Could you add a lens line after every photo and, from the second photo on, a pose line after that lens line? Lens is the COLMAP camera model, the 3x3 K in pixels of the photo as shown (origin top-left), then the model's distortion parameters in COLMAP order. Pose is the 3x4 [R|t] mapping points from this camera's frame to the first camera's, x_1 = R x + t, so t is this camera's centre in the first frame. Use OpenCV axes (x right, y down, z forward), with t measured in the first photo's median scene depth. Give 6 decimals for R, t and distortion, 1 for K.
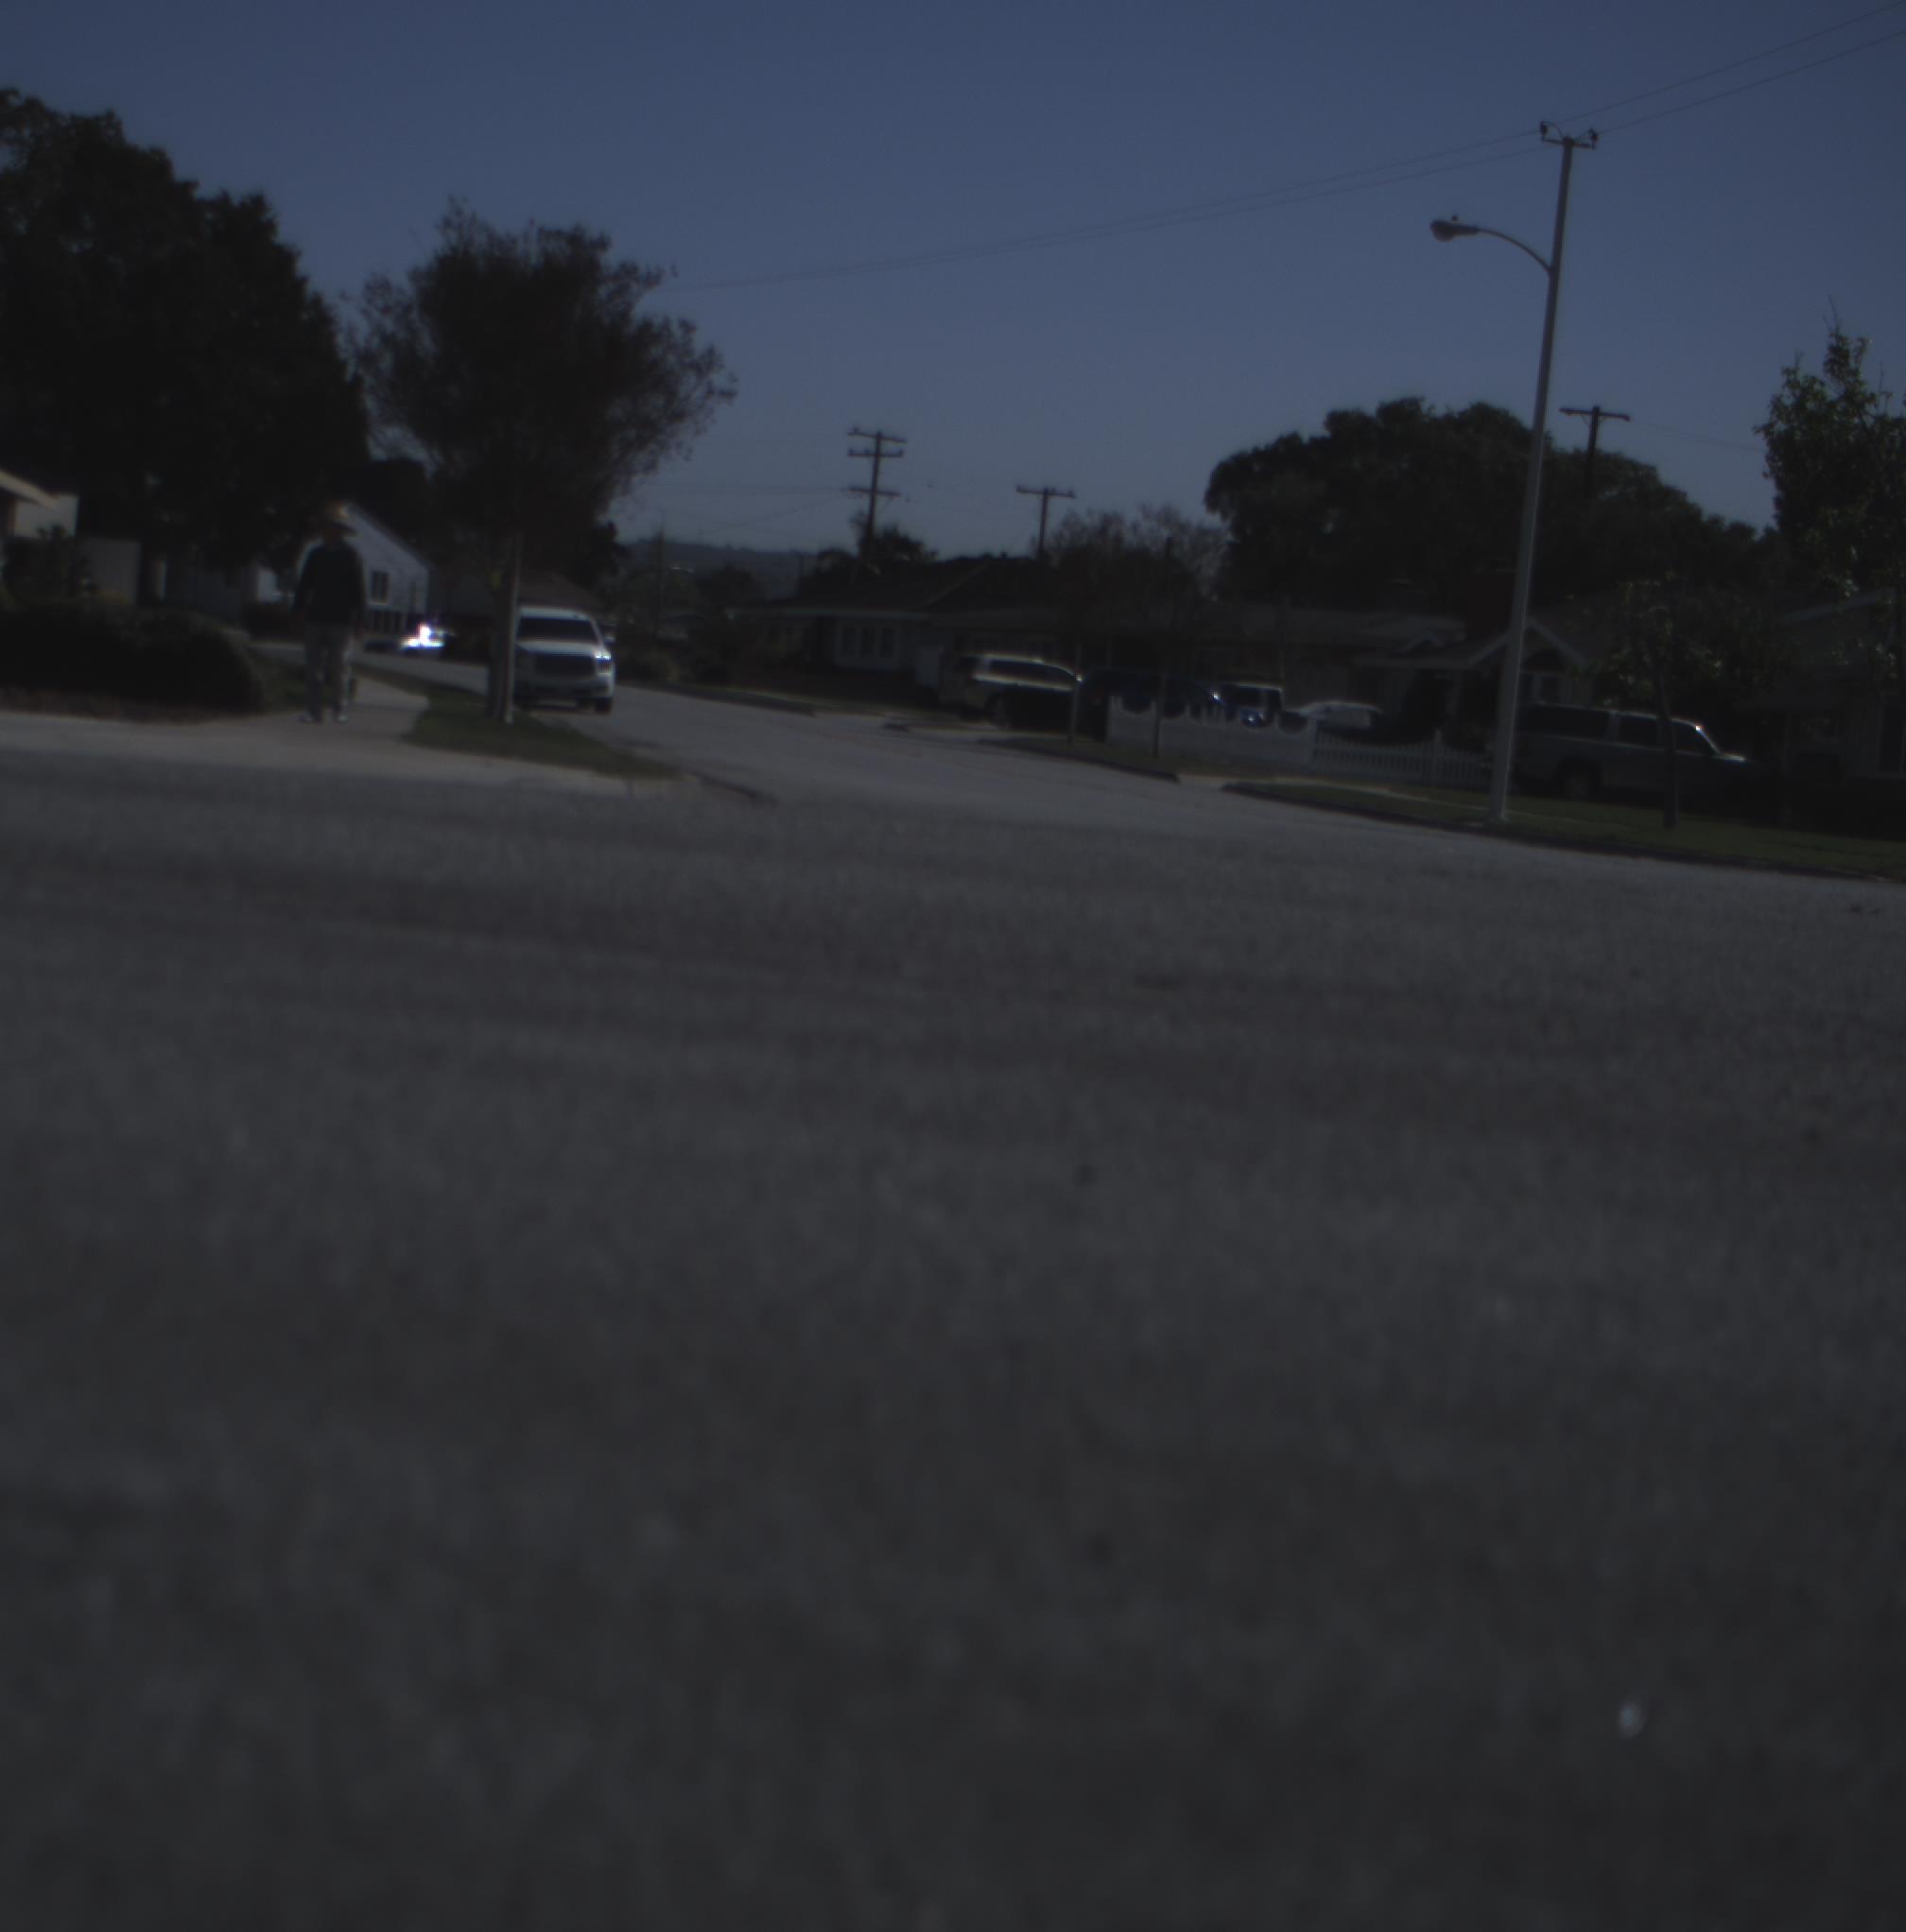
lens RADIAL K [[4370.5, 0, 738.2], [0, 4370.5, 900.4], [0, 0, 1]] dist [-0.148590, 0.861681]
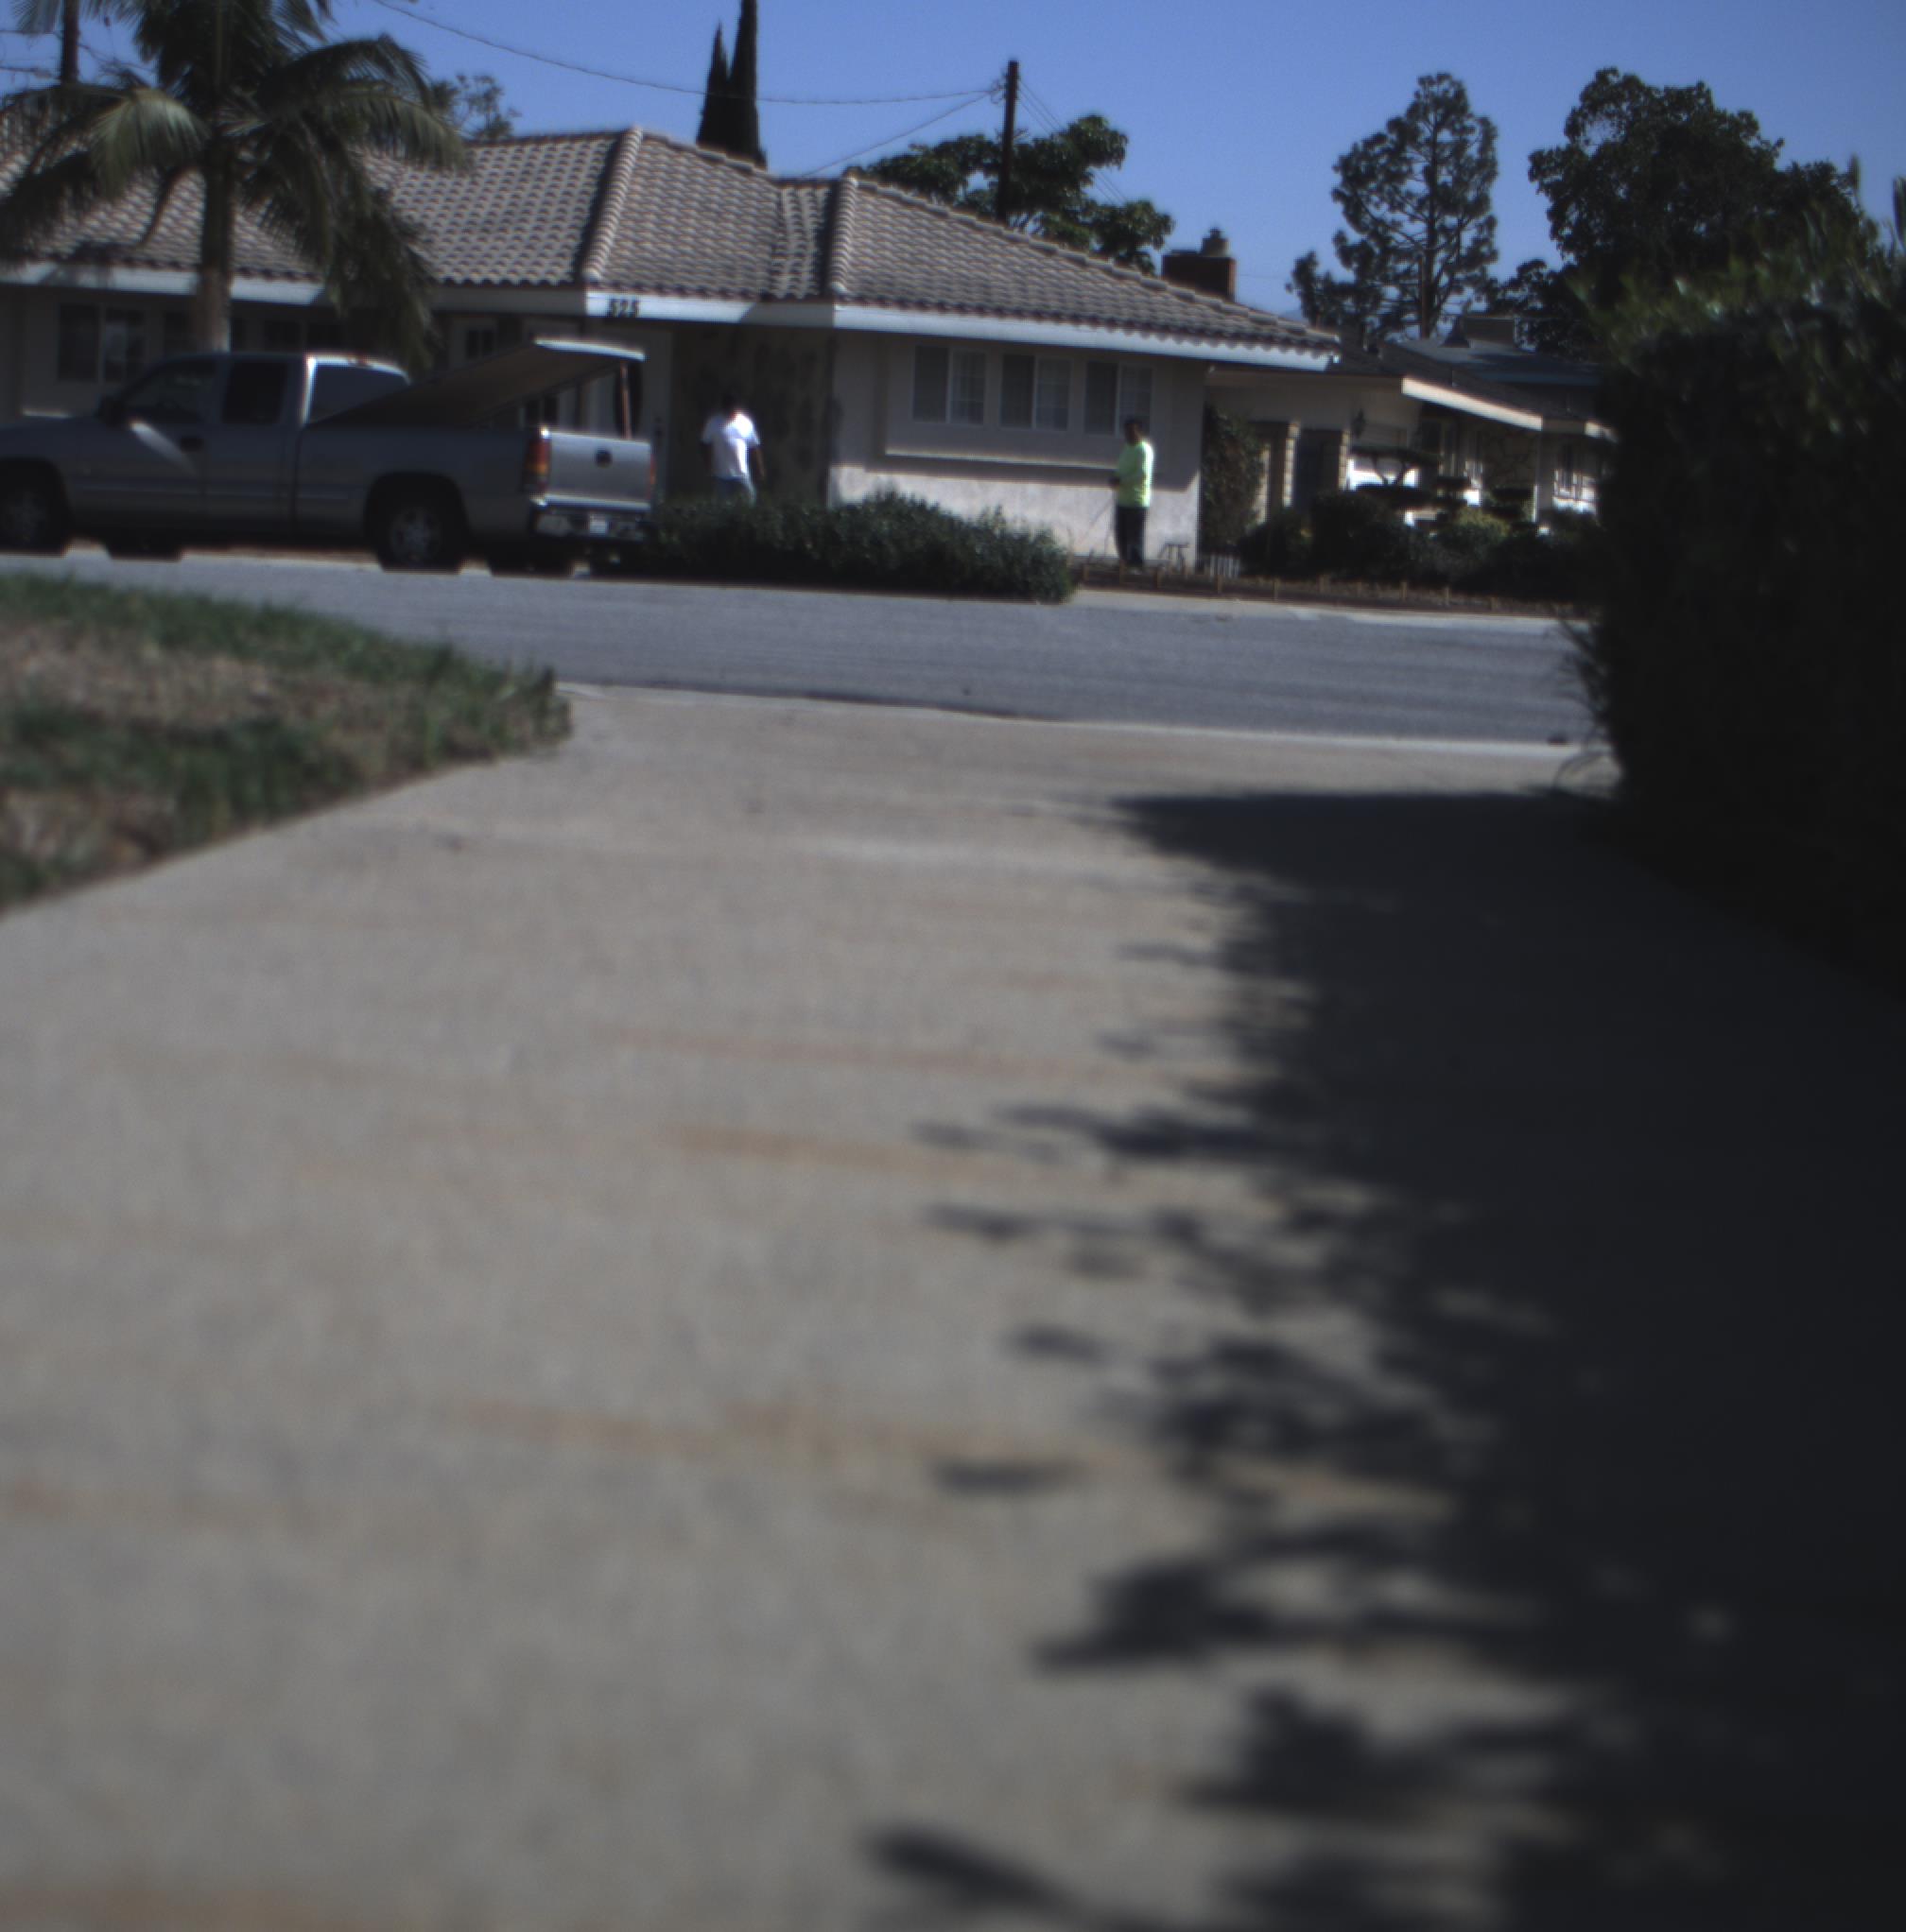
lens RADIAL K [[4370.5, 0, 738.2], [0, 4370.5, 900.4], [0, 0, 1]] dist [-0.148590, 0.861681]
pose [[0.931933, -0.005458, -0.362591, 0.035406], [0.012147, 0.999795, 0.016172, 0.008302], [0.362428, -0.019476, 0.931808, -0.163031]]
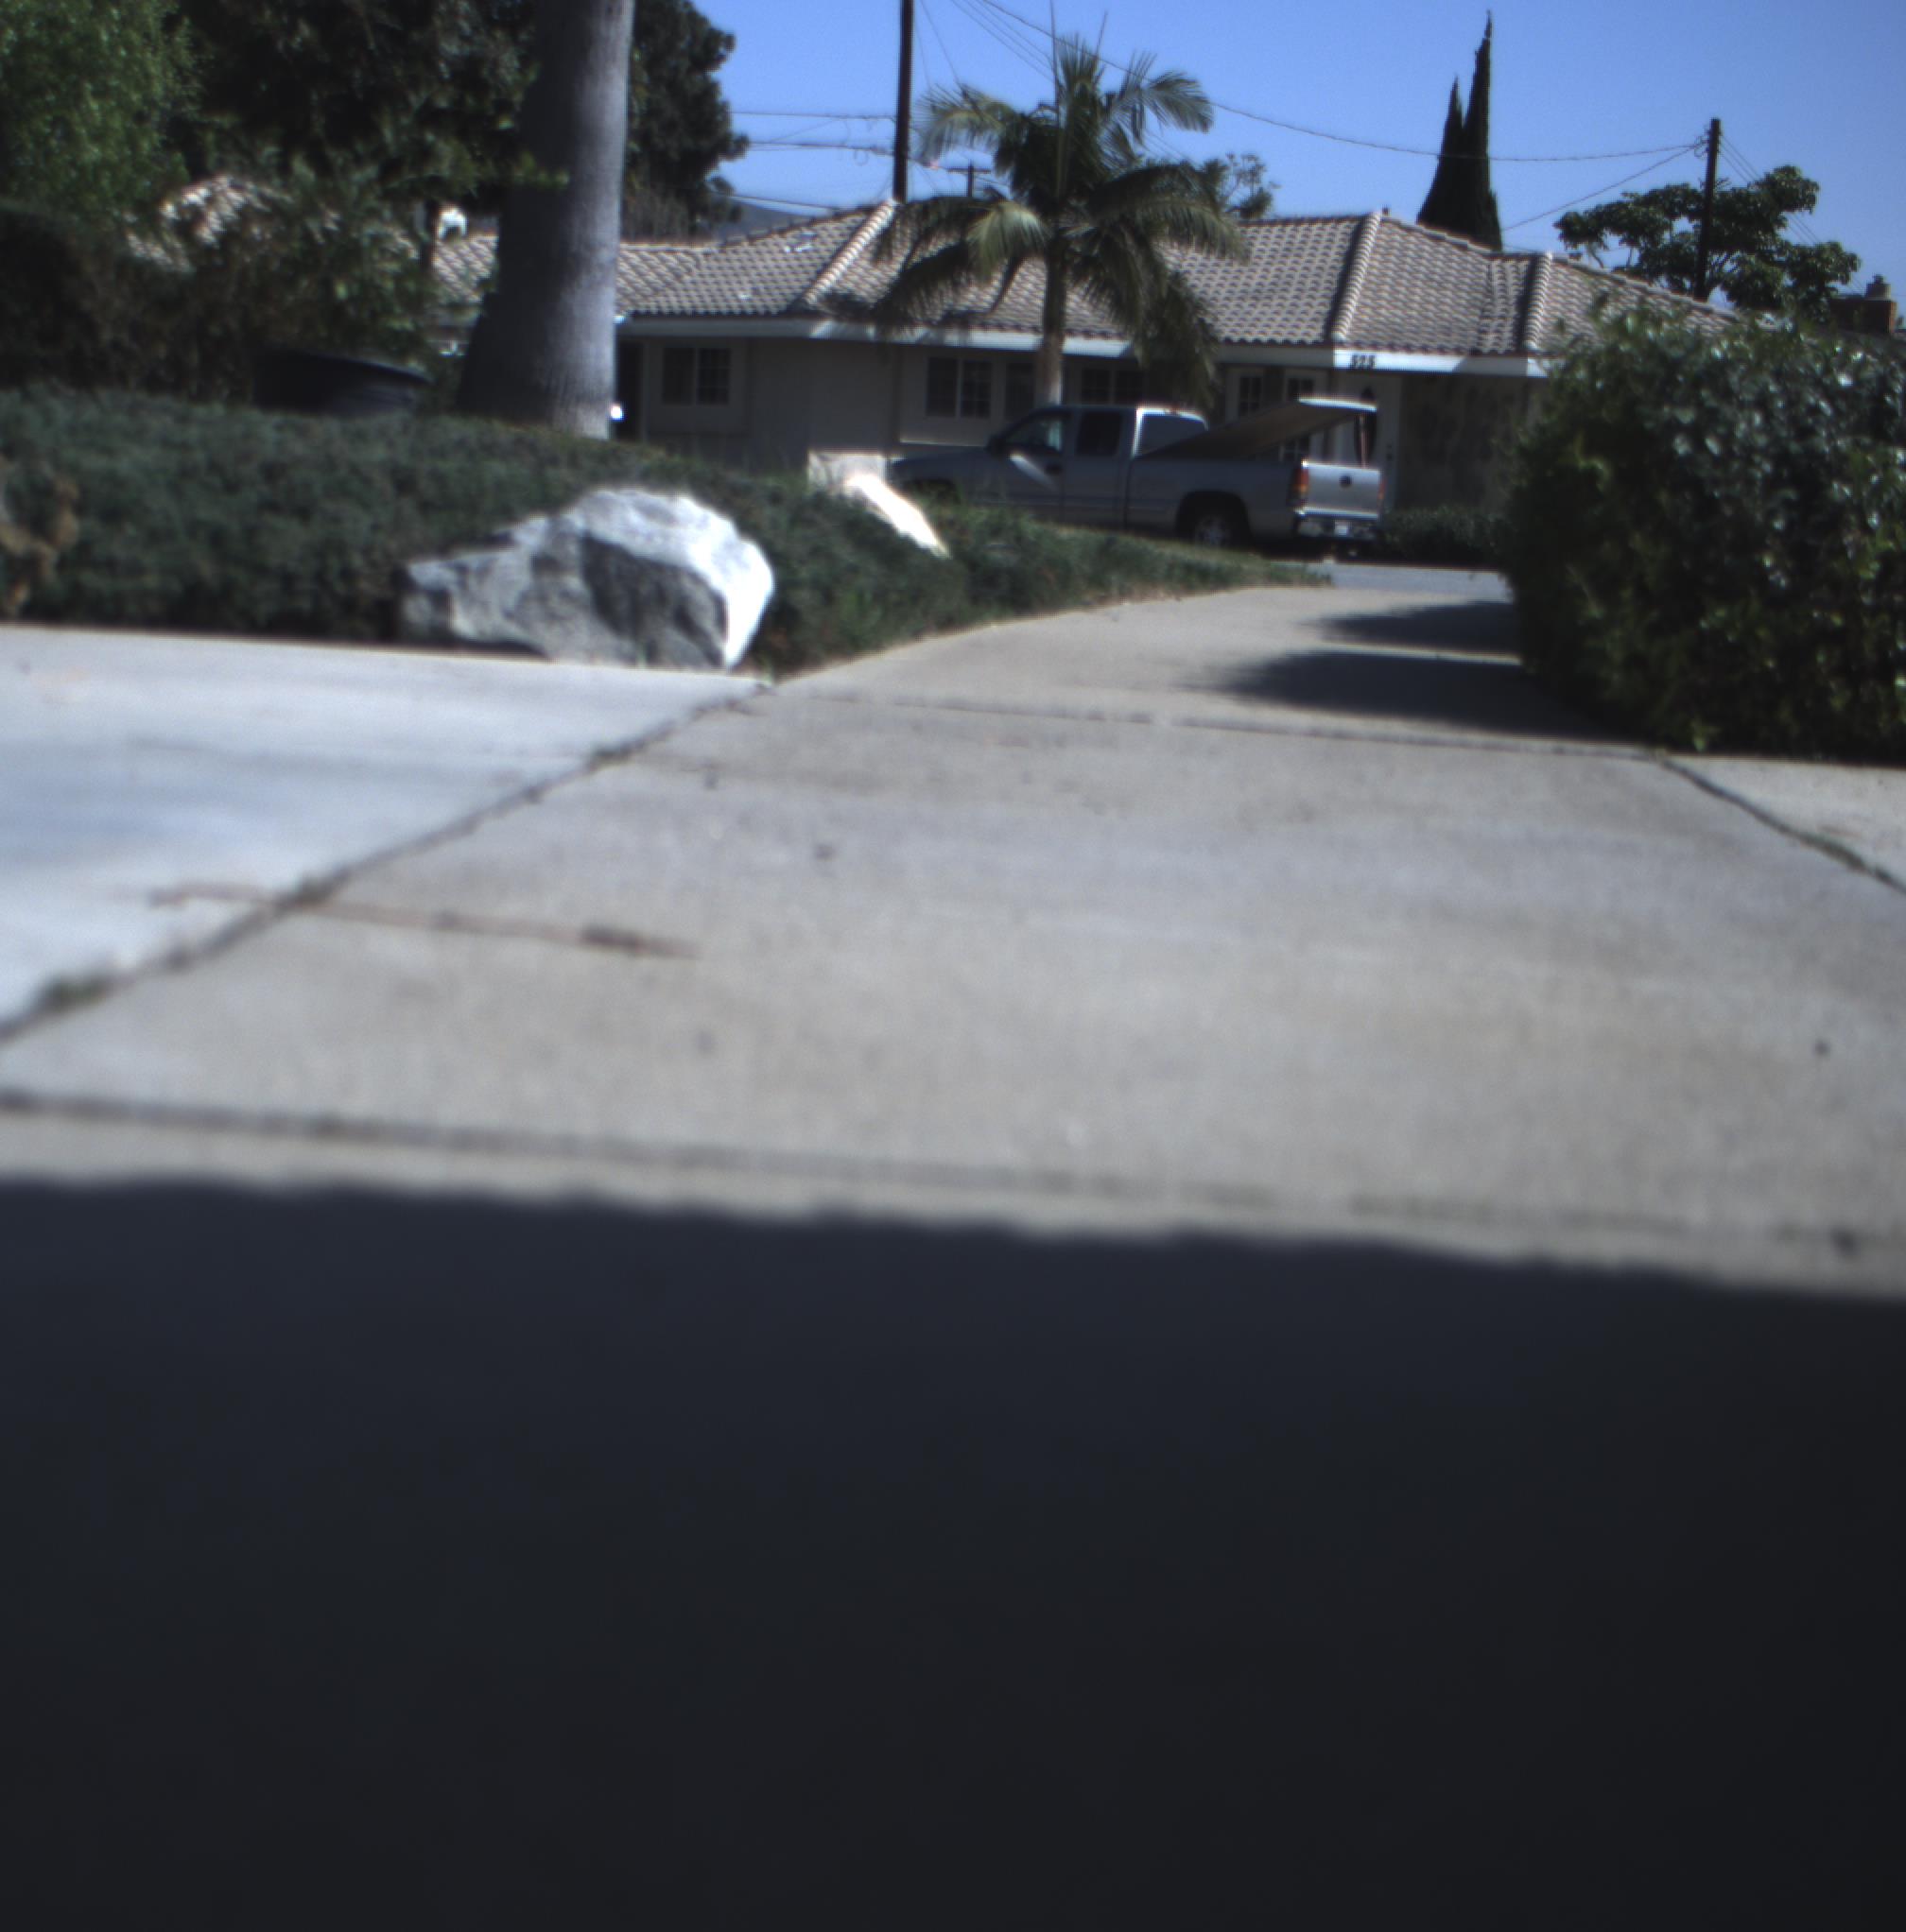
lens RADIAL K [[4370.5, 0, 738.2], [0, 4370.5, 900.4], [0, 0, 1]] dist [-0.148590, 0.861681]
pose [[0.858356, 0.009684, -0.512963, 0.104409], [-0.002439, 0.999888, 0.014795, 0.020735], [0.513049, -0.011448, 0.858283, -0.326354]]
